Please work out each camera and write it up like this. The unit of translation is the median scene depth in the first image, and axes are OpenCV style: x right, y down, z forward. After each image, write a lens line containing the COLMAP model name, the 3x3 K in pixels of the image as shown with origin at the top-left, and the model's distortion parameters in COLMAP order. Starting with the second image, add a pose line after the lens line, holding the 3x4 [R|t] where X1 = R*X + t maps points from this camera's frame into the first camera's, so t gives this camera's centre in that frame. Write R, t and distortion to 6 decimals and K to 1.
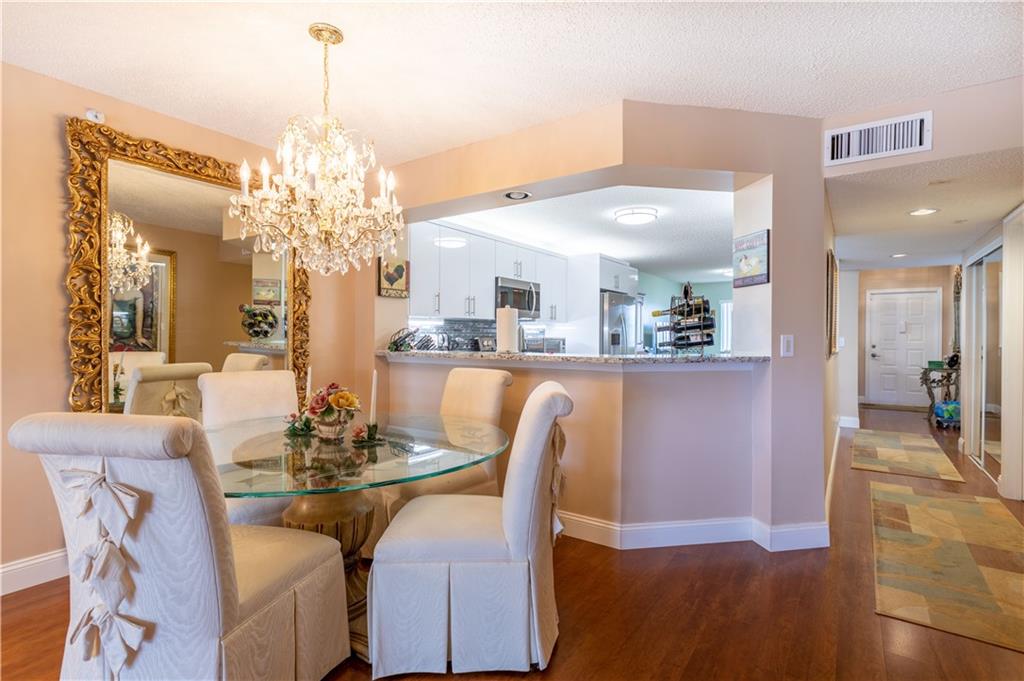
lens RADIAL K [[492.3, 0, 512.9], [0, 492.3, 340.5], [0, 0, 1]] dist [0.000115, 0.001327]
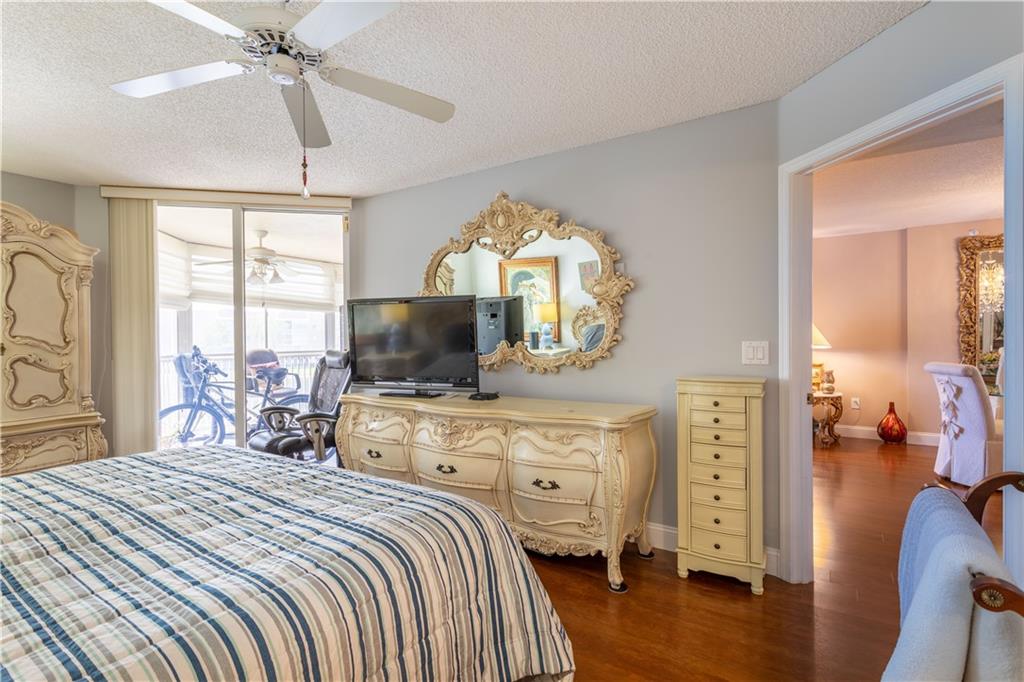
lens RADIAL K [[492.3, 0, 508.9], [0, 492.3, 341.3], [0, 0, 1]] dist [0.000115, 0.001327]
pose [[0.019867, 0.007357, -0.999776, 1.246398], [0.000654, 0.999973, 0.007372, -0.013287], [0.999802, -0.000800, 0.019861, -1.044630]]
